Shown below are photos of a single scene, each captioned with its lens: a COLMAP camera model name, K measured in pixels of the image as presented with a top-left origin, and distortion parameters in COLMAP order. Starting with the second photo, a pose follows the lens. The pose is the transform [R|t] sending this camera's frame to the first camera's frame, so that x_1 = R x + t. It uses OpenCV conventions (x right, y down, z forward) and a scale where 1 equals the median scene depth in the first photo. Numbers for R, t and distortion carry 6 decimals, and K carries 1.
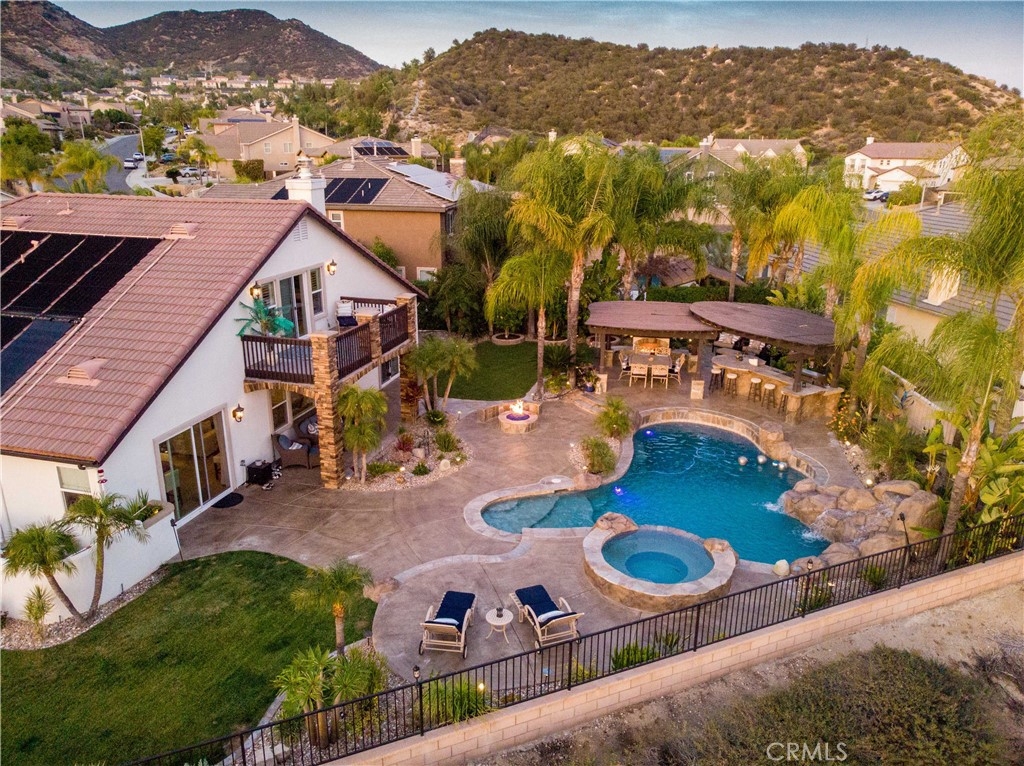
lens RADIAL K [[748.6, 0, 512.0], [0, 748.6, 383.0], [0, 0, 1]] dist [0.016589, -0.014484]
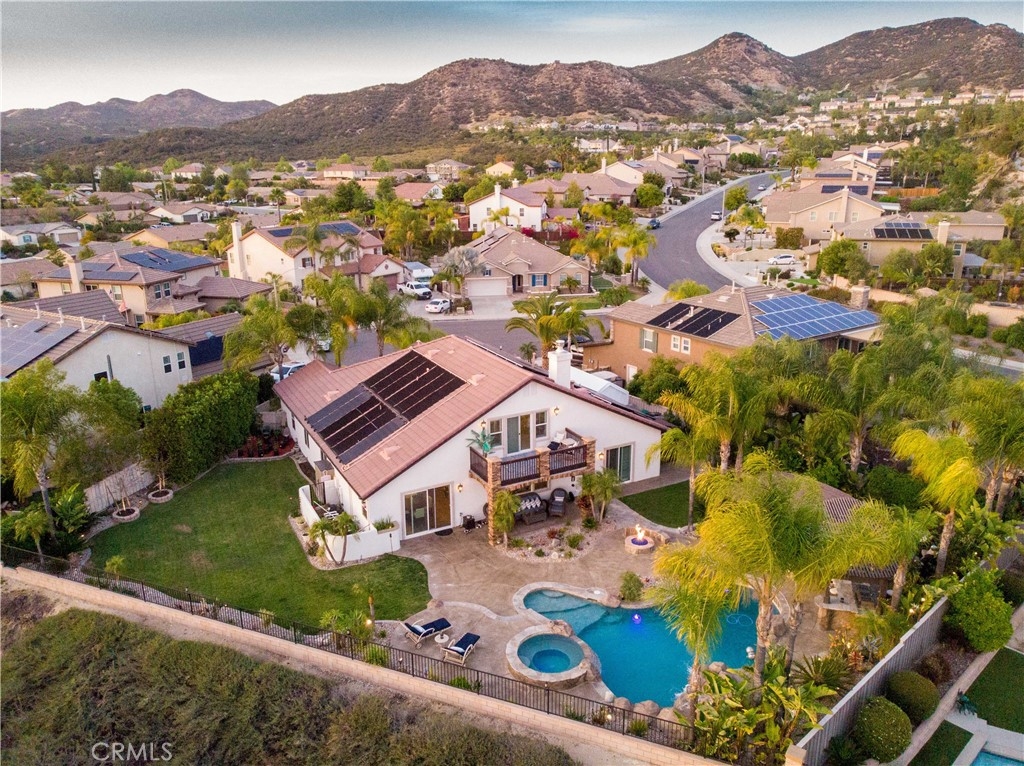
lens RADIAL K [[757.8, 0, 522.9], [0, 757.8, 371.6], [0, 0, 1]] dist [0.017625, 0.001666]
pose [[0.699770, 0.187949, -0.689200, 0.102688], [-0.208884, 0.976438, 0.054193, -0.039325], [0.683146, 0.106040, 0.722542, -0.028353]]
